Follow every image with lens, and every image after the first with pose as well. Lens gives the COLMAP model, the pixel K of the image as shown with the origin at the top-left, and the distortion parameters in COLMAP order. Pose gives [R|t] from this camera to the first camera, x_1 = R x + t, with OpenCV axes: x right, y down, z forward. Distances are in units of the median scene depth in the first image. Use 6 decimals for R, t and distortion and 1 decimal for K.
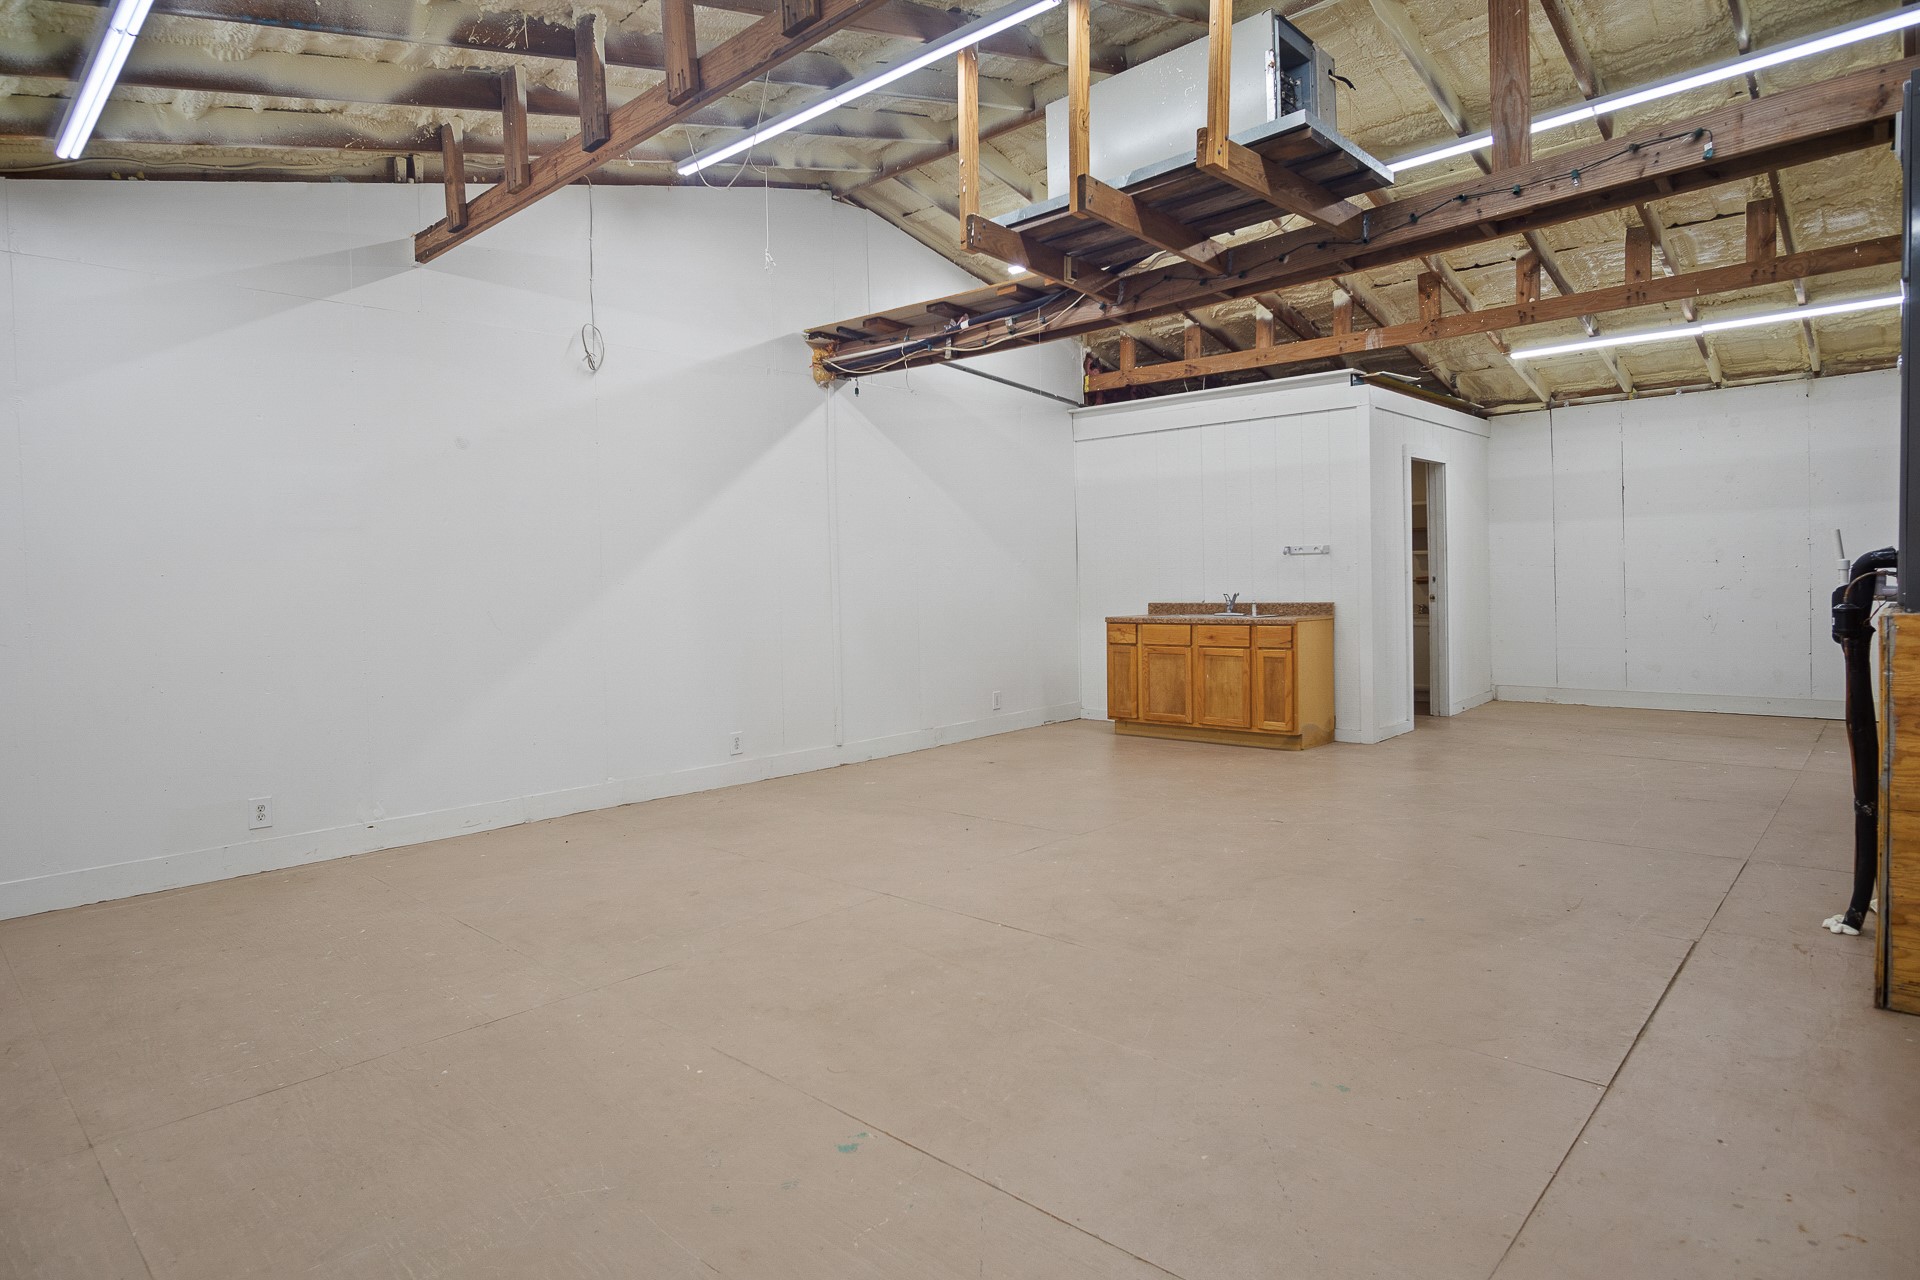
lens RADIAL K [[1036.8, 0, 962.7], [0, 1036.8, 613.1], [0, 0, 1]] dist [-0.022801, 0.000265]
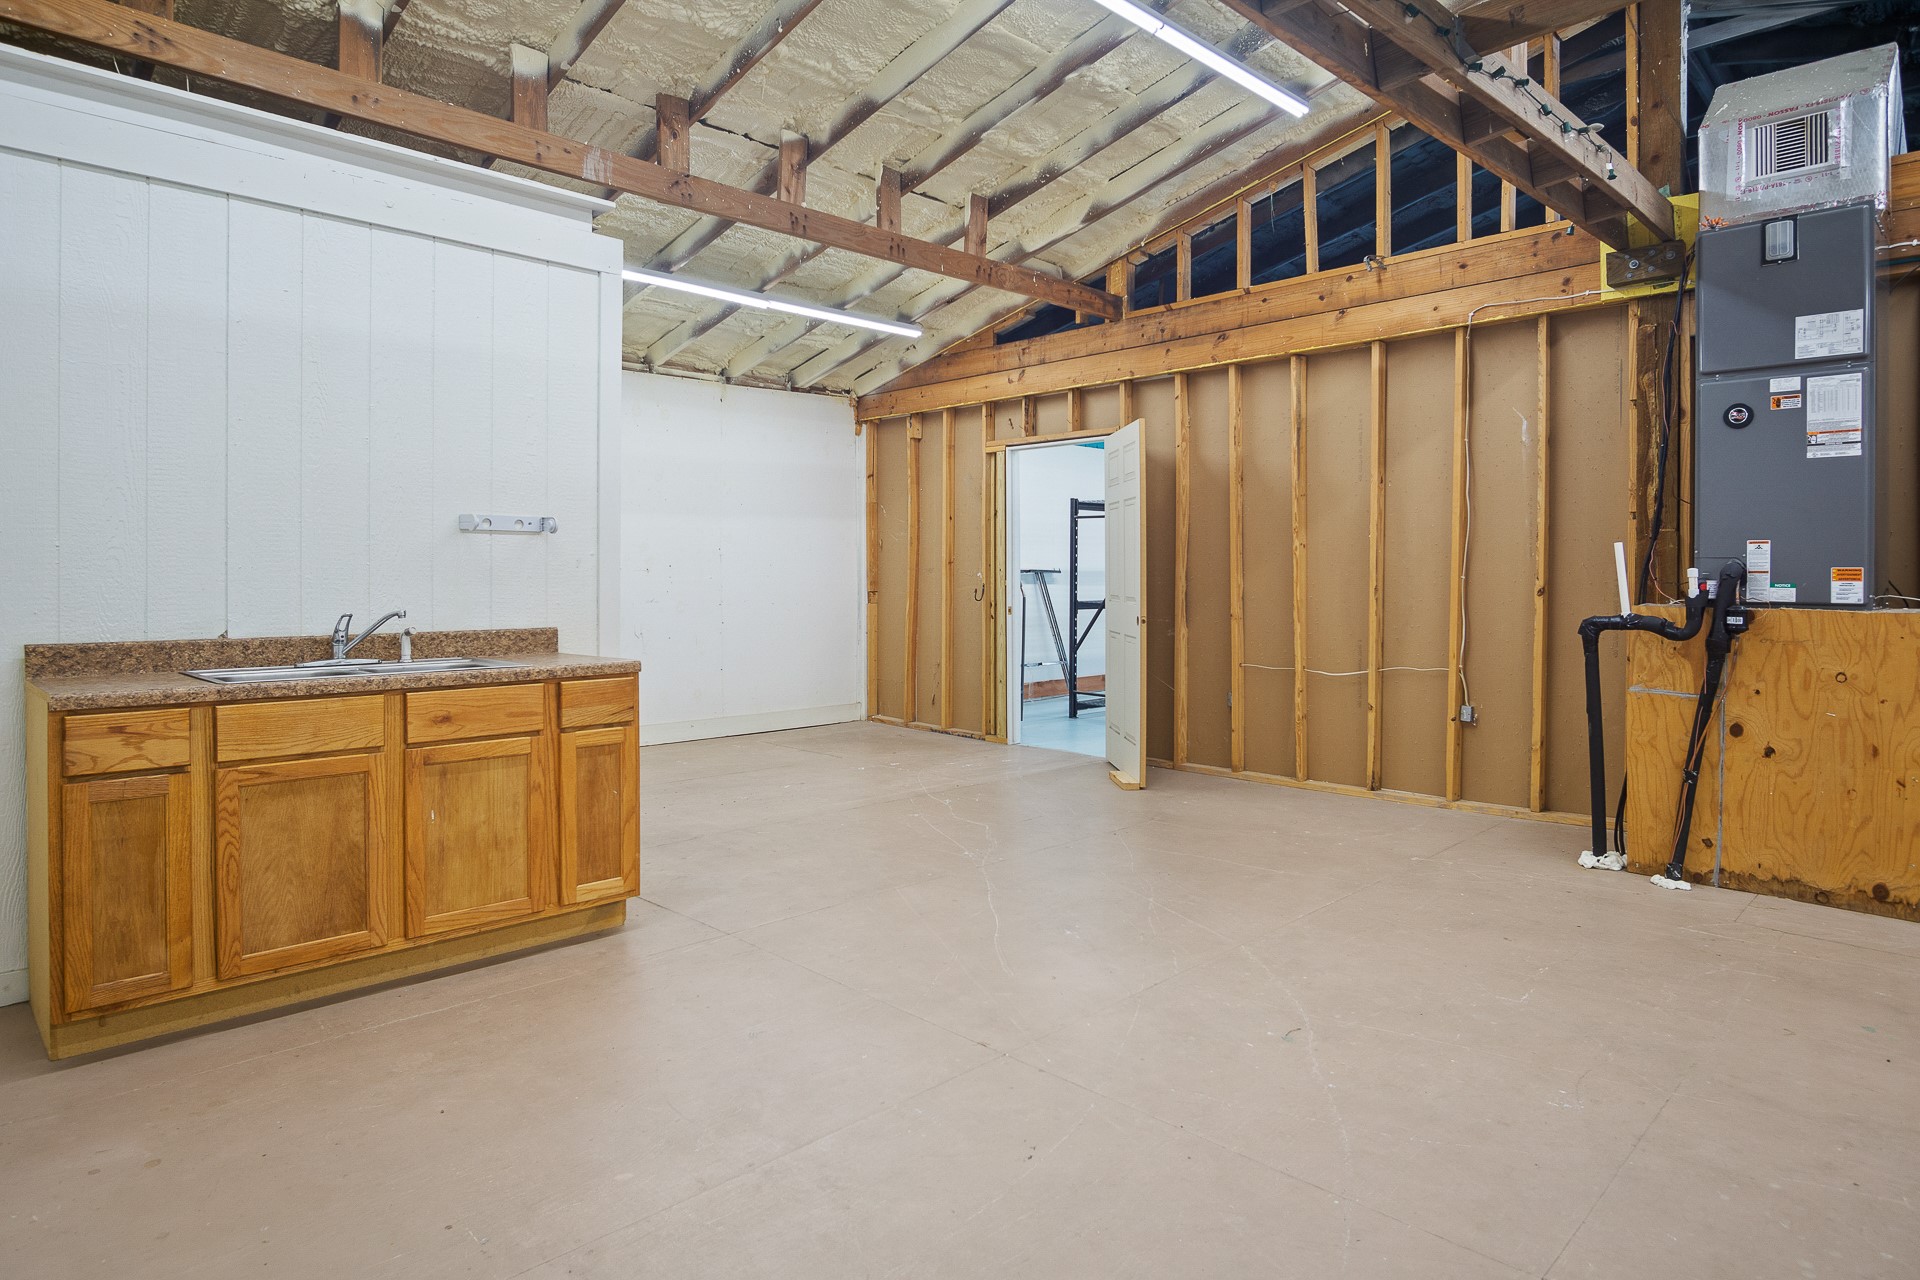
lens RADIAL K [[1069.9, 0, 993.8], [0, 1069.9, 578.4], [0, 0, 1]] dist [-0.024005, 0.000843]
pose [[0.049618, 0.020587, 0.998556, -0.168273], [0.030417, 0.999293, -0.022113, -0.016184], [-0.998305, 0.031471, 0.048957, 0.735666]]
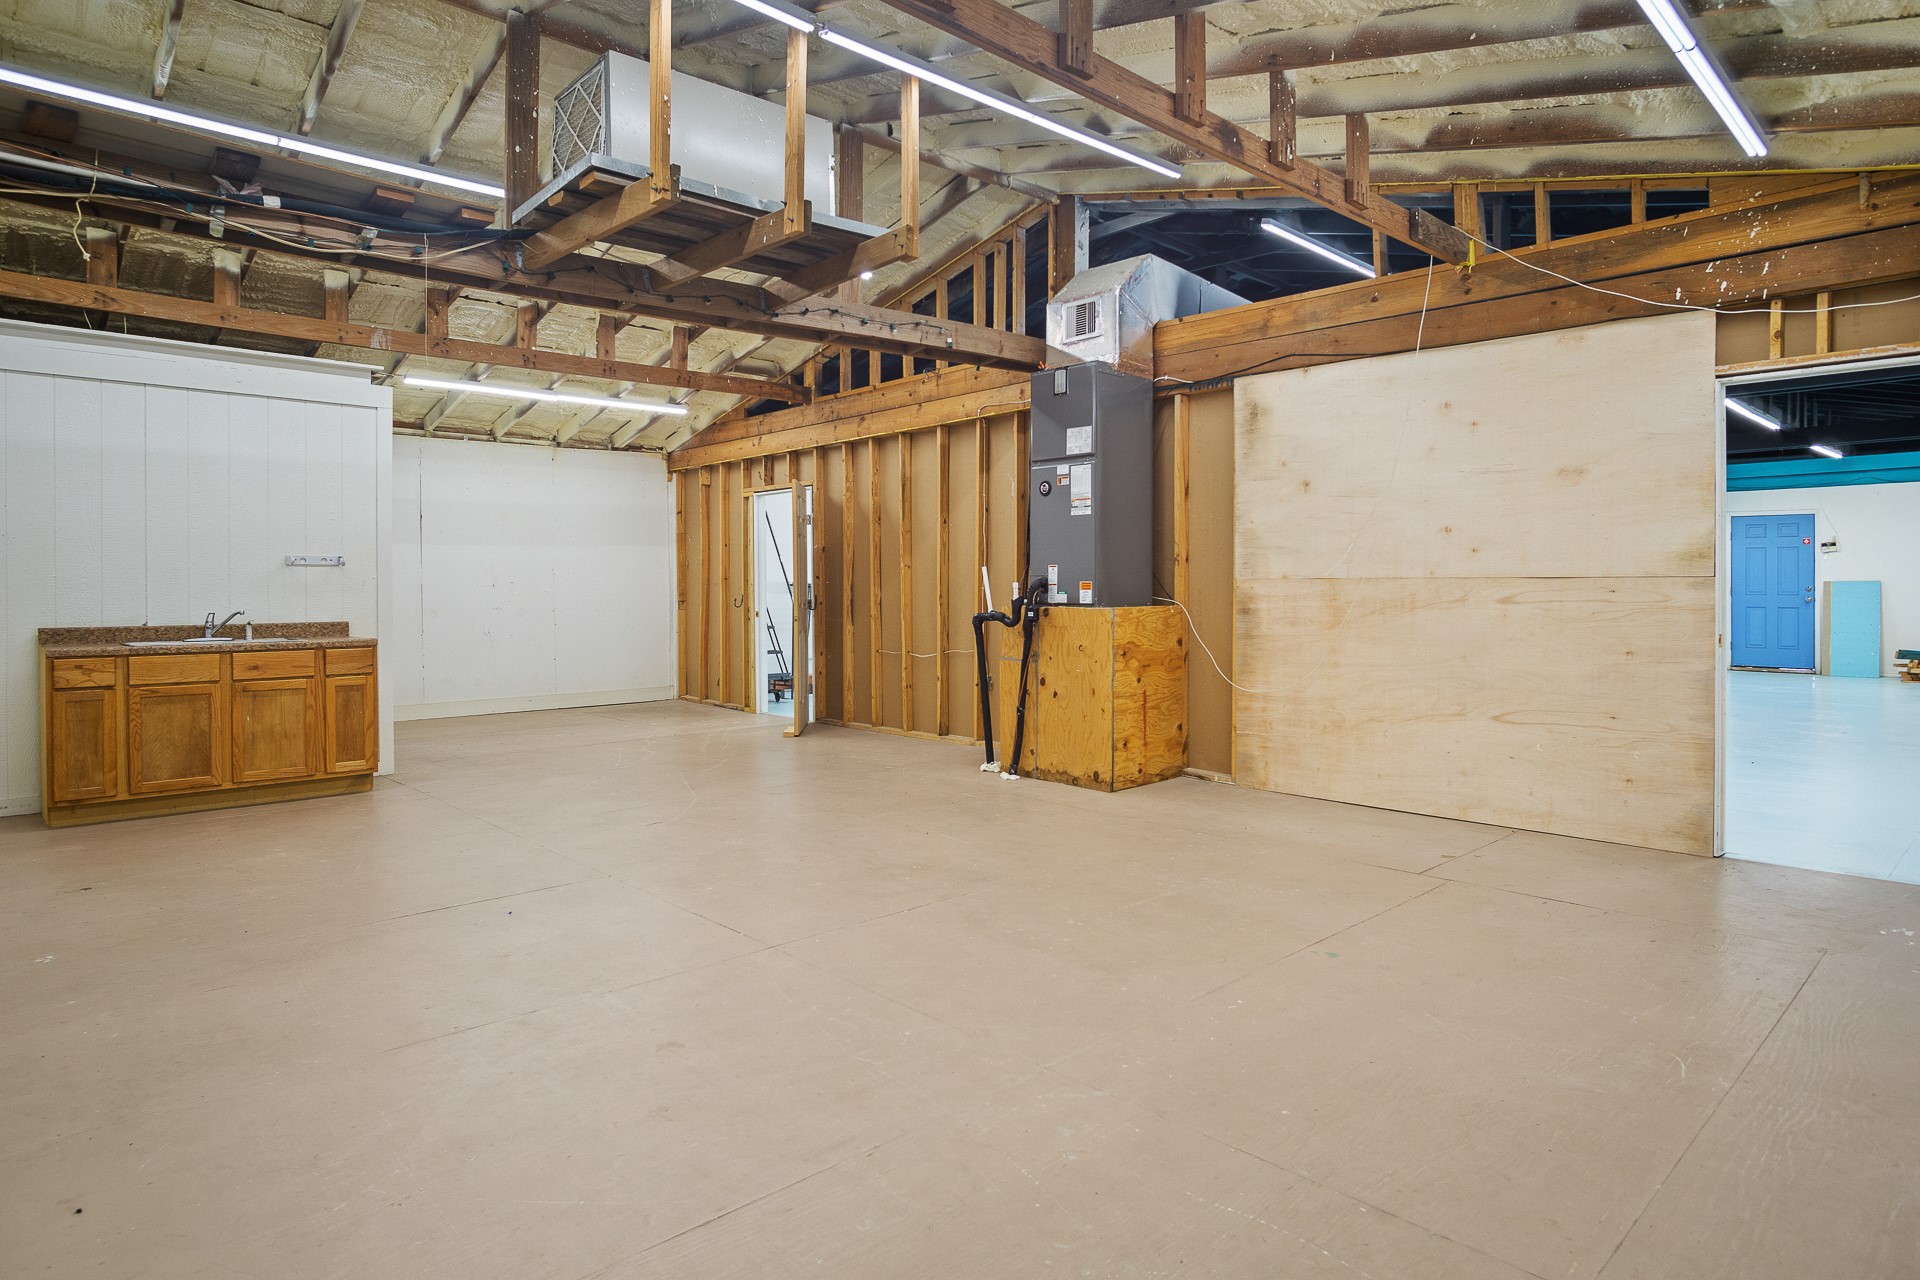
lens RADIAL K [[1056.6, 0, 955.9], [0, 1056.6, 591.8], [0, 0, 1]] dist [-0.023355, 0.002026]
pose [[0.094553, 0.018291, 0.995352, -0.476246], [0.034825, 0.999158, -0.021669, 0.001763], [-0.994910, 0.036712, 0.093837, 0.389598]]
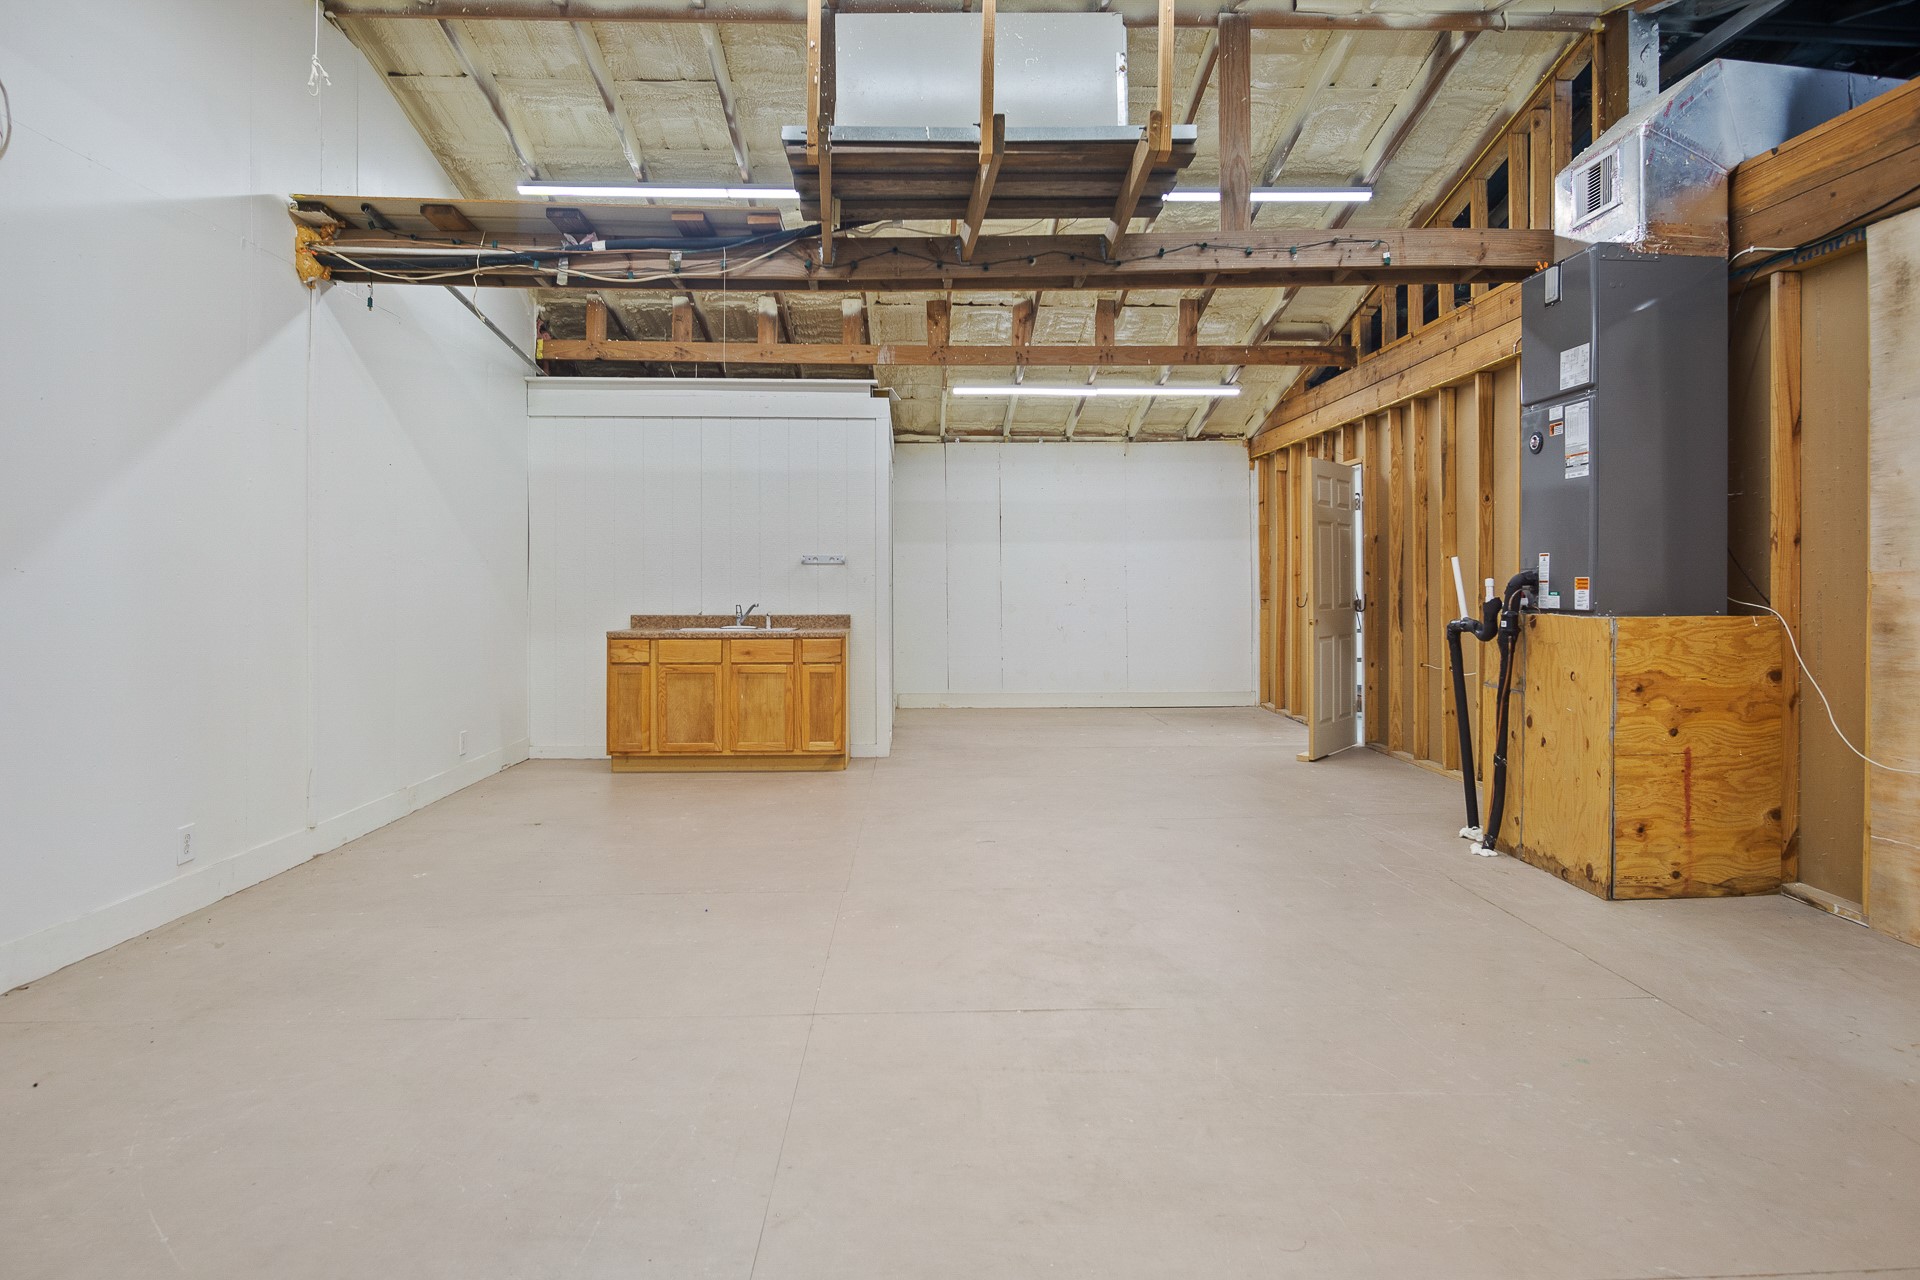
lens RADIAL K [[1066.1, 0, 959.1], [0, 1066.1, 584.7], [0, 0, 1]] dist [-0.036598, 0.012862]
pose [[0.715144, 0.023414, 0.698585, -0.265973], [0.007498, 0.999124, -0.041162, 0.003499], [-0.698937, 0.034674, 0.714342, 0.204708]]
